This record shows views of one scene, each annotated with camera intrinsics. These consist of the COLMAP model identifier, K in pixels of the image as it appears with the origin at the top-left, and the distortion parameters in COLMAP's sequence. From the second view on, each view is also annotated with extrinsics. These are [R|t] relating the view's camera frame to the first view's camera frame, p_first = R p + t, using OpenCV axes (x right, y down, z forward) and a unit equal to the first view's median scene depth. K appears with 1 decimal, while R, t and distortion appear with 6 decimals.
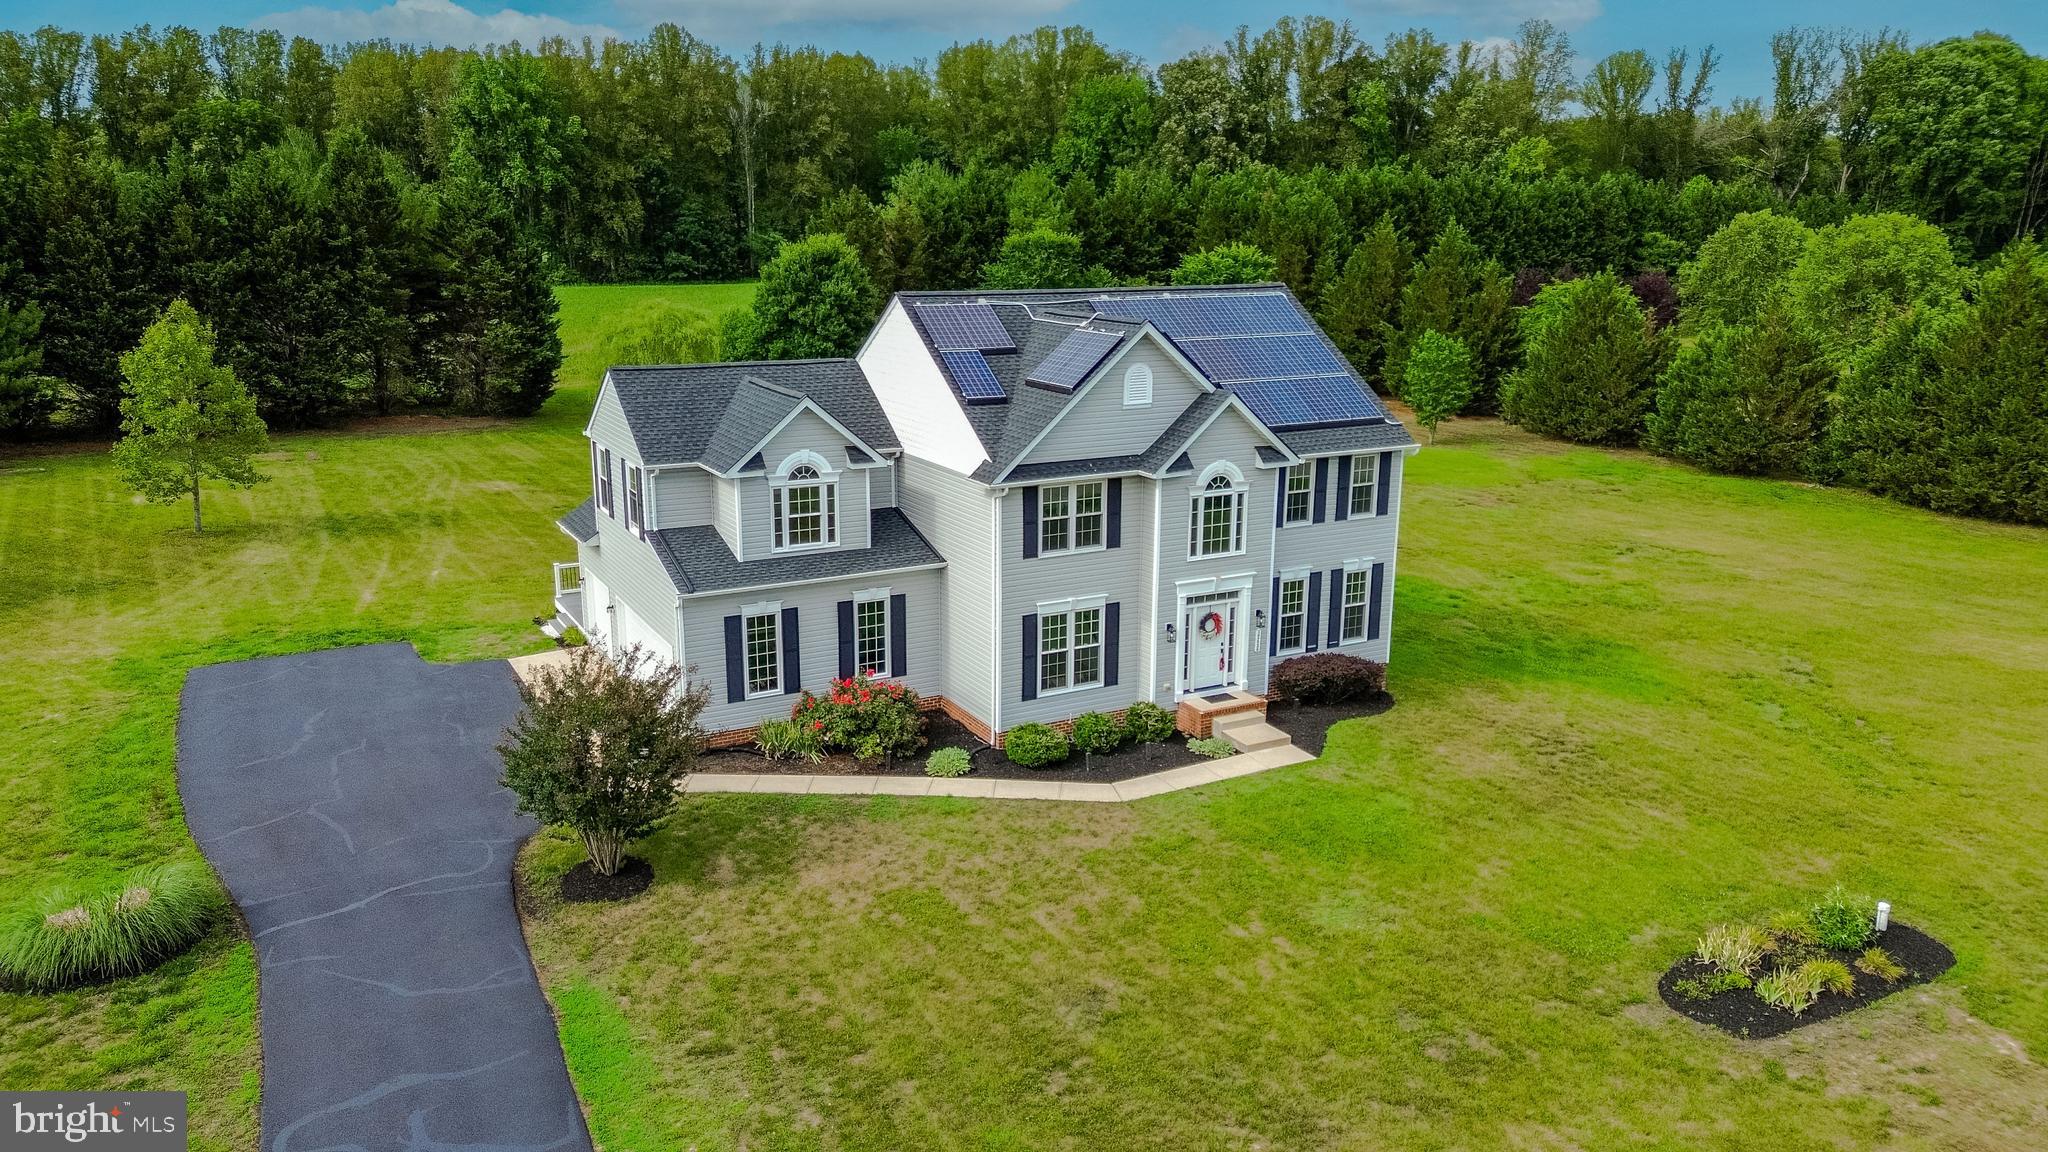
lens RADIAL K [[1443.4, 0, 1023.4], [0, 1443.4, 568.2], [0, 0, 1]] dist [0.082589, -0.081279]
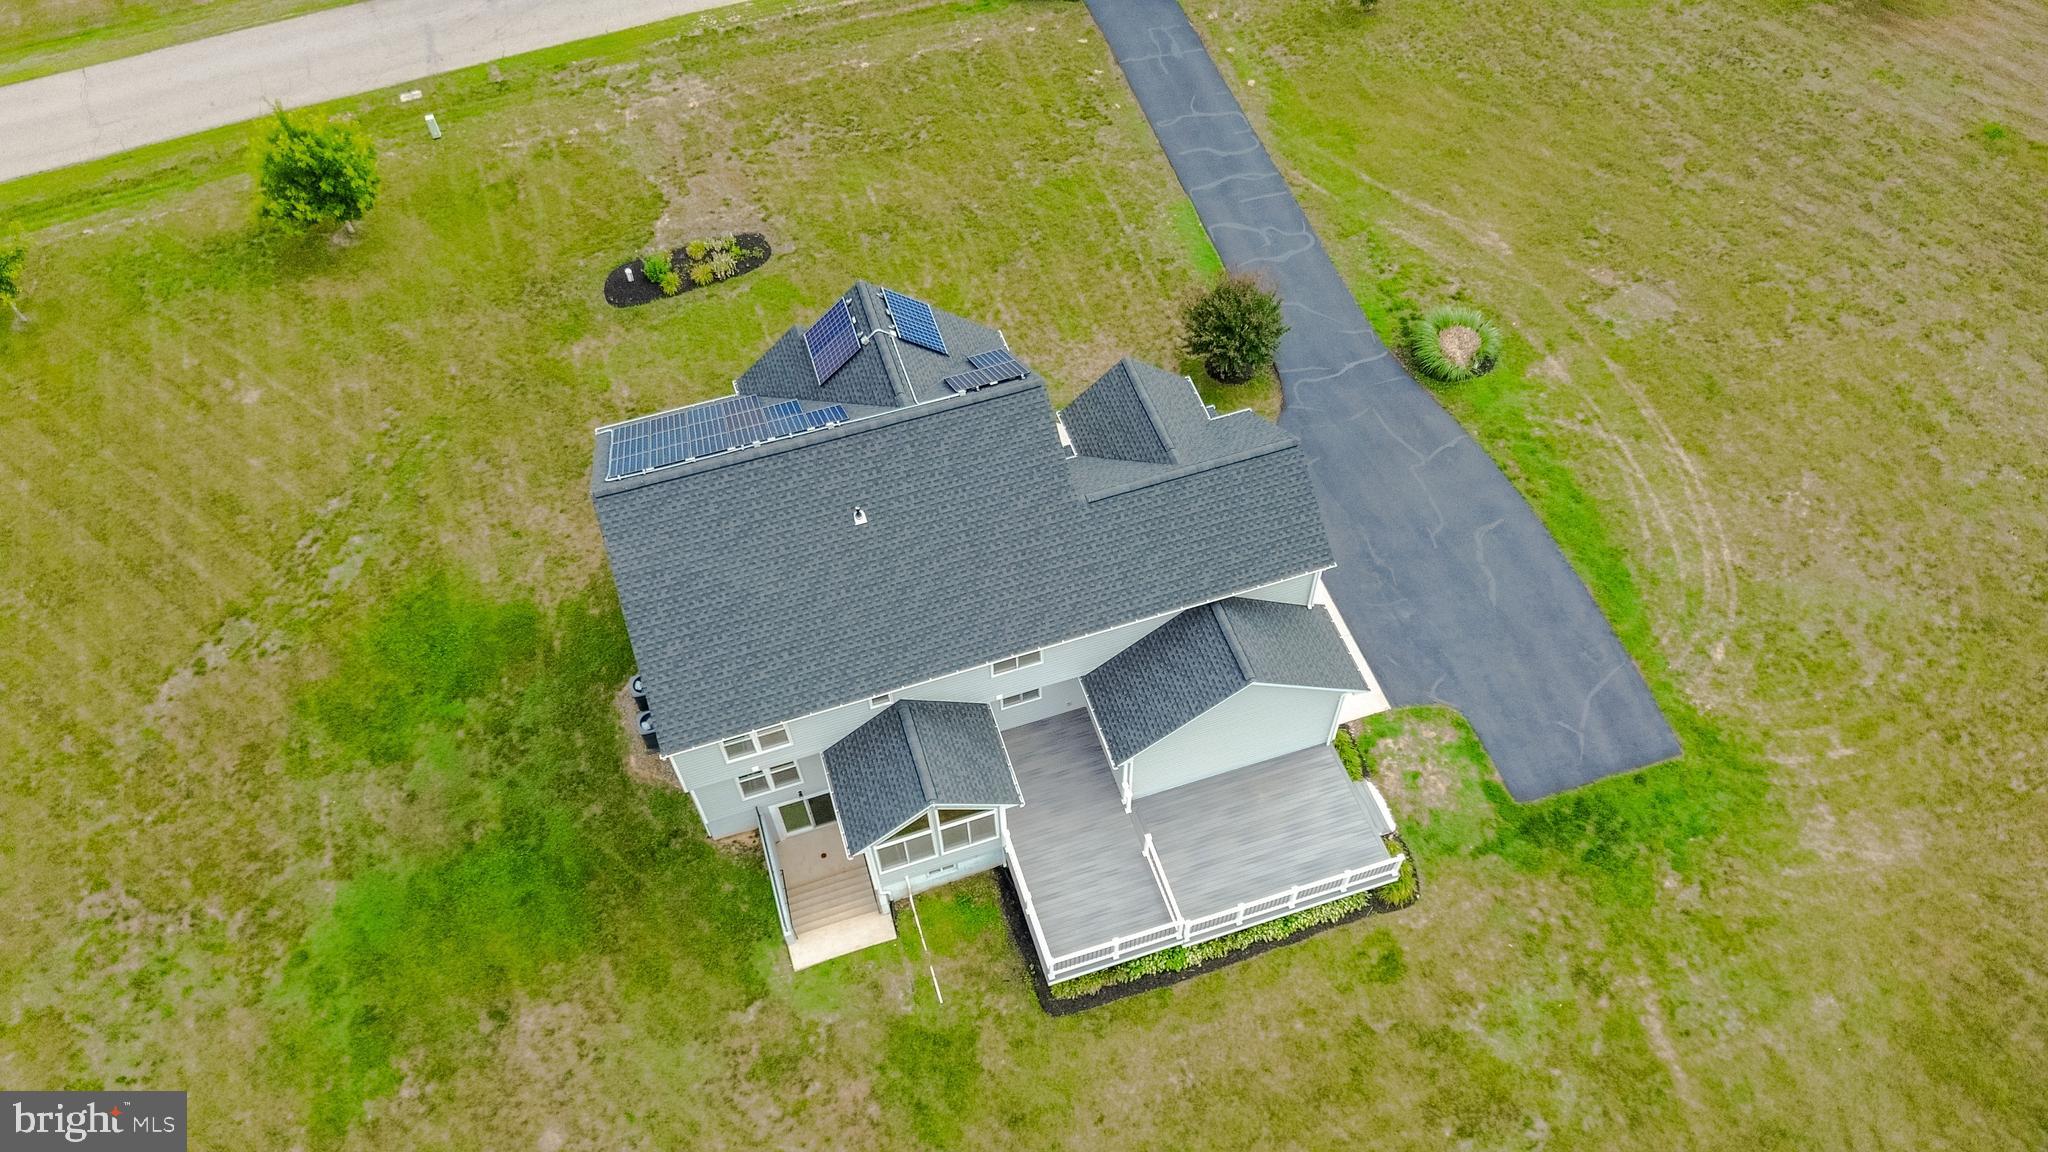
lens RADIAL K [[1457.4, 0, 1024.1], [0, 1457.4, 568.0], [0, 0, 1]] dist [0.052003, -0.044246]
pose [[-0.980862, -0.146652, 0.128075, -0.219810], [0.065714, 0.369851, 0.926764, -1.078639], [-0.183281, 0.917444, -0.353136, 1.423555]]
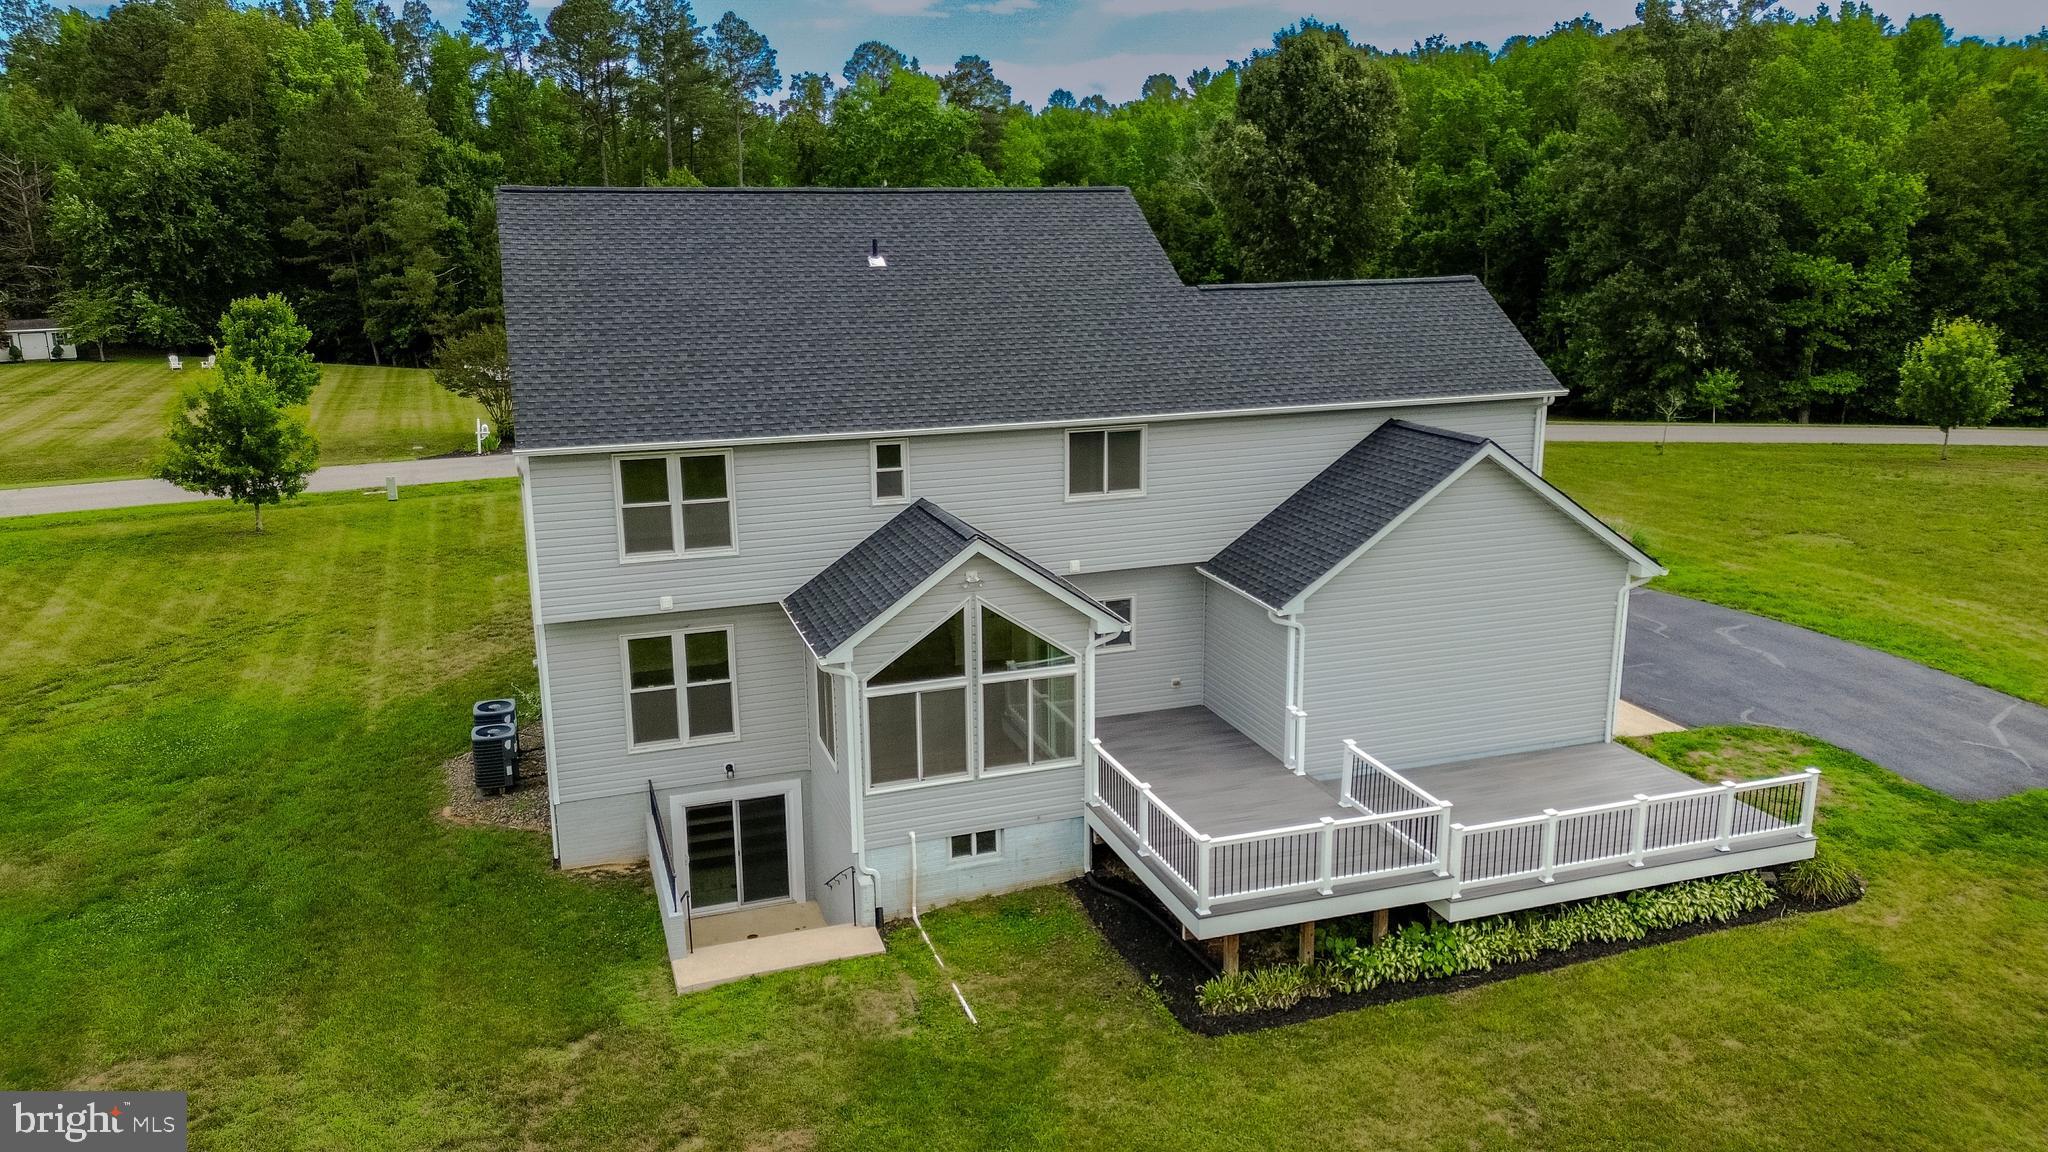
lens RADIAL K [[1441.0, 0, 1026.6], [0, 1441.0, 579.9], [0, 0, 1]] dist [0.073823, -0.070606]
pose [[-0.984605, -0.040723, 0.169983, -0.169323], [0.044337, 0.882491, 0.468235, -0.357434], [-0.169076, 0.468563, -0.867100, 1.714695]]
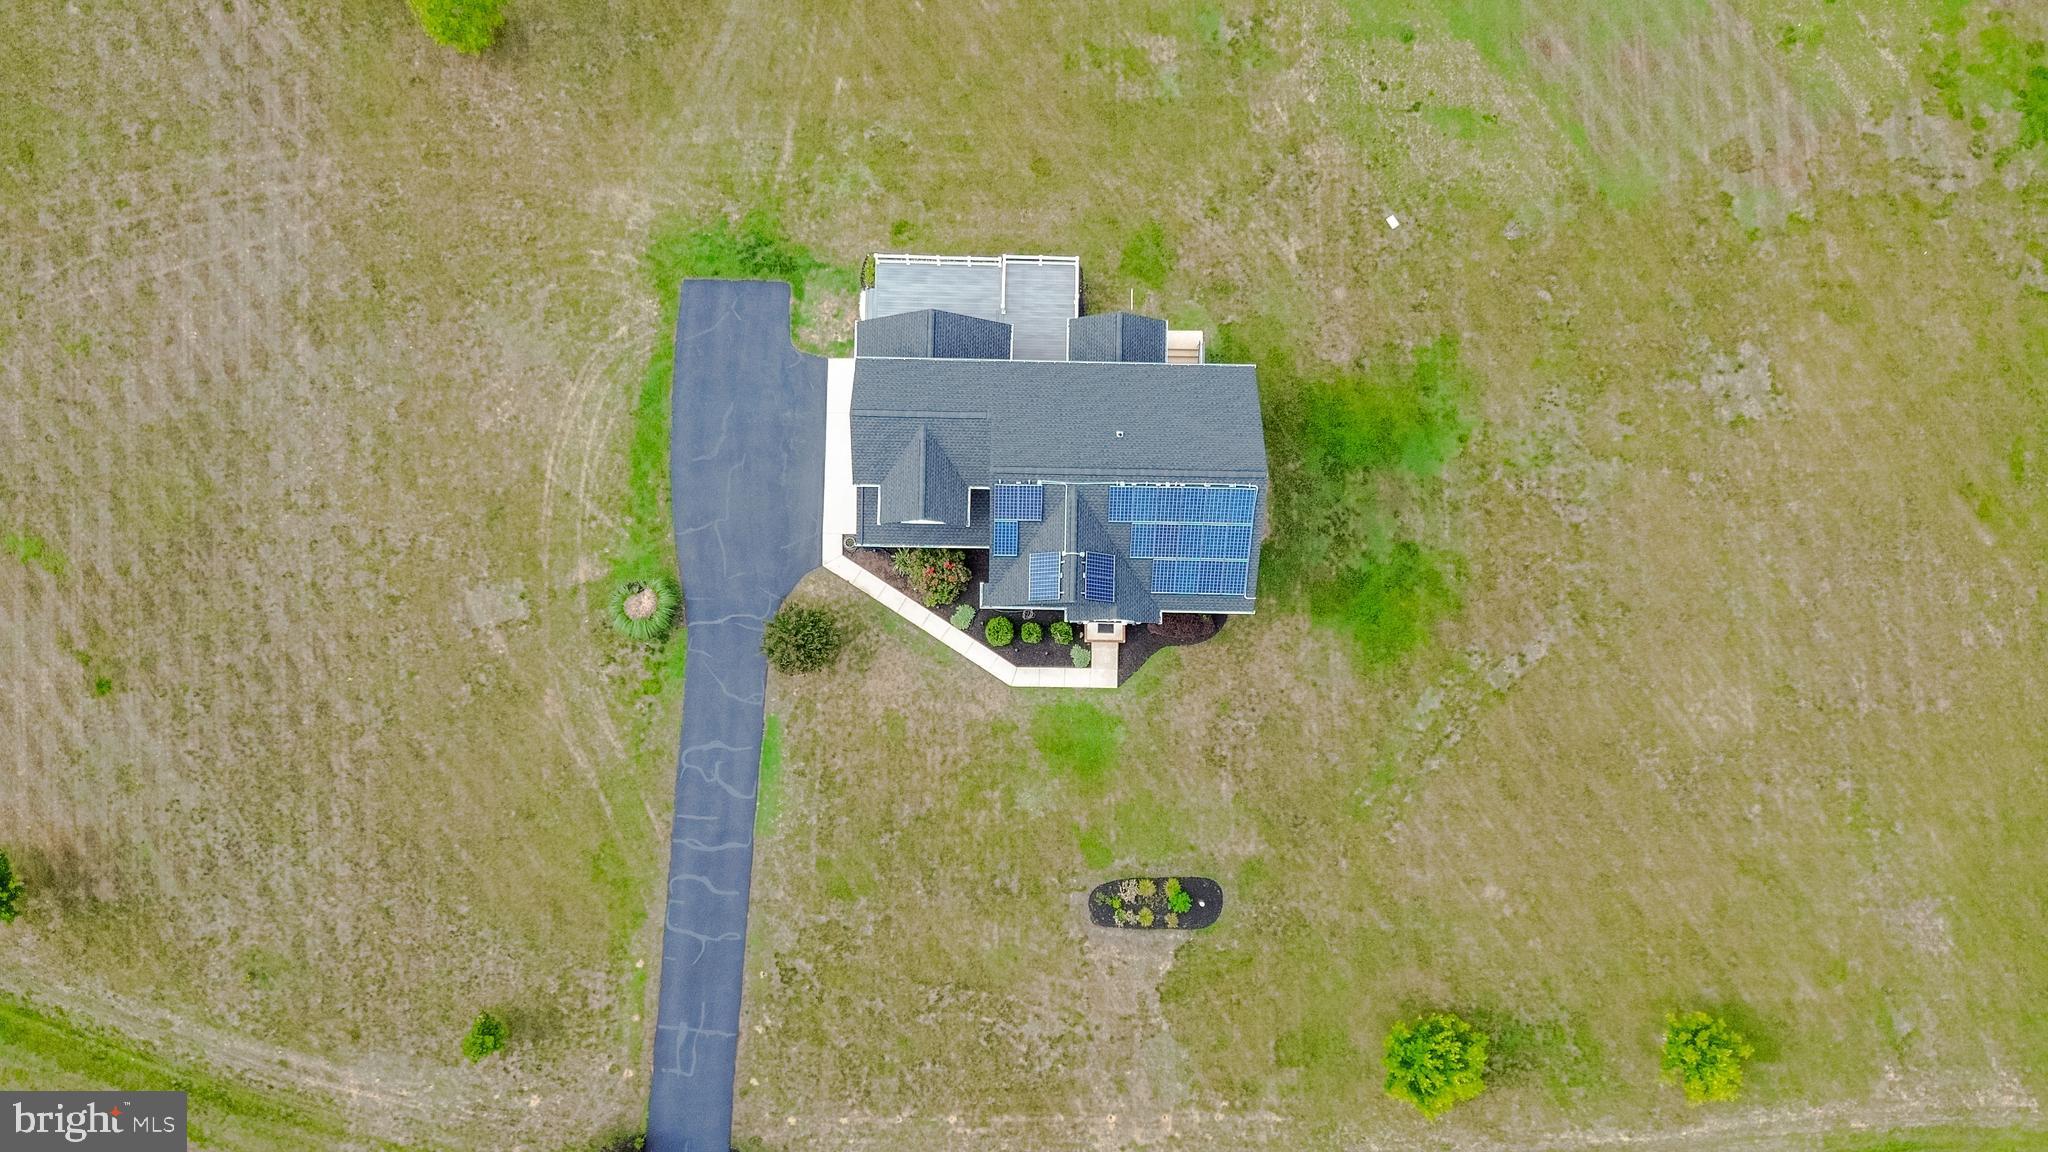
lens RADIAL K [[1456.6, 0, 1023.6], [0, 1456.6, 567.1], [0, 0, 1]] dist [0.062982, -0.059678]
pose [[0.866121, 0.496917, -0.053918, 0.095509], [-0.119969, 0.311390, 0.942679, -1.716845], [0.485223, -0.810006, 0.329316, 0.317916]]
